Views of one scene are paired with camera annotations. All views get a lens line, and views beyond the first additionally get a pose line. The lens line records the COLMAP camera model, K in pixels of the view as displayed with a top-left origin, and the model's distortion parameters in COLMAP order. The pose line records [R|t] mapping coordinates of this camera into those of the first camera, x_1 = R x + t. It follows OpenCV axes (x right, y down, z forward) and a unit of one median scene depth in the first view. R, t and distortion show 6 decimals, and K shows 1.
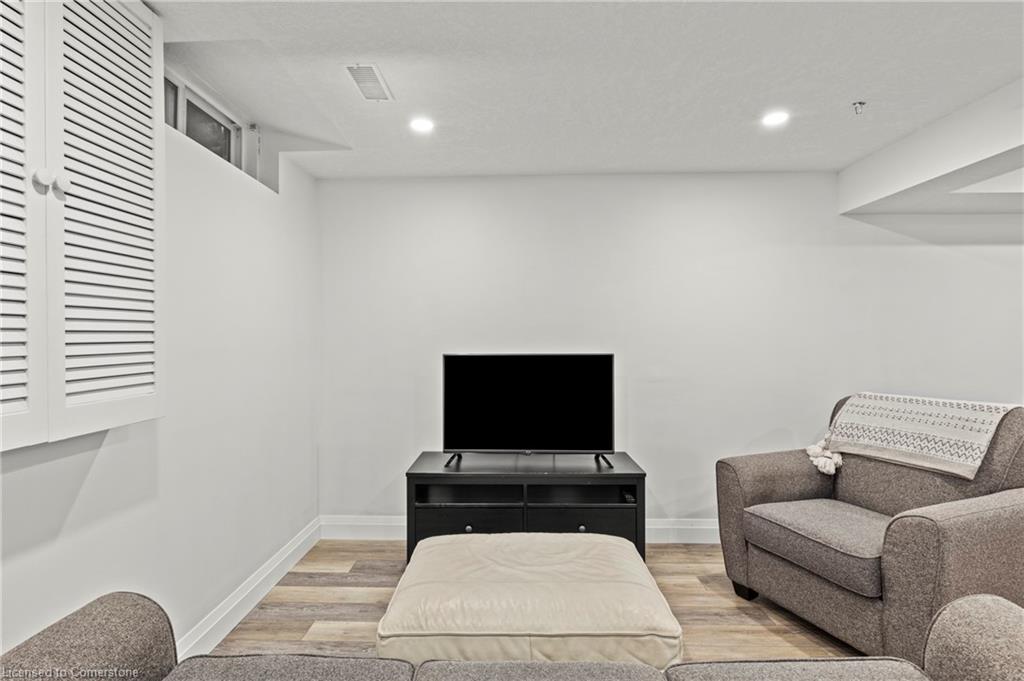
lens RADIAL K [[503.1, 0, 502.6], [0, 503.1, 336.3], [0, 0, 1]] dist [-0.000988, -0.001825]
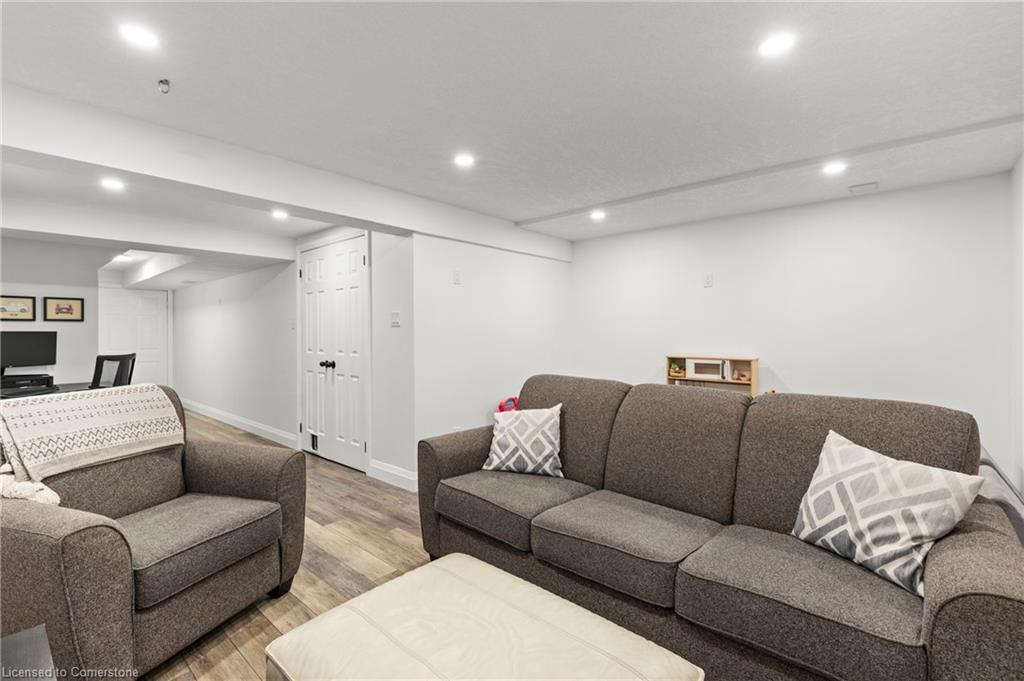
lens RADIAL K [[456.9, 0, 489.1], [0, 456.9, 342.9], [0, 0, 1]] dist [0.007927, -0.002581]
pose [[-0.737628, -0.007720, 0.675164, -0.314700], [0.003179, 0.999884, 0.014906, 0.022413], [-0.675200, 0.013142, -0.737517, 1.169413]]
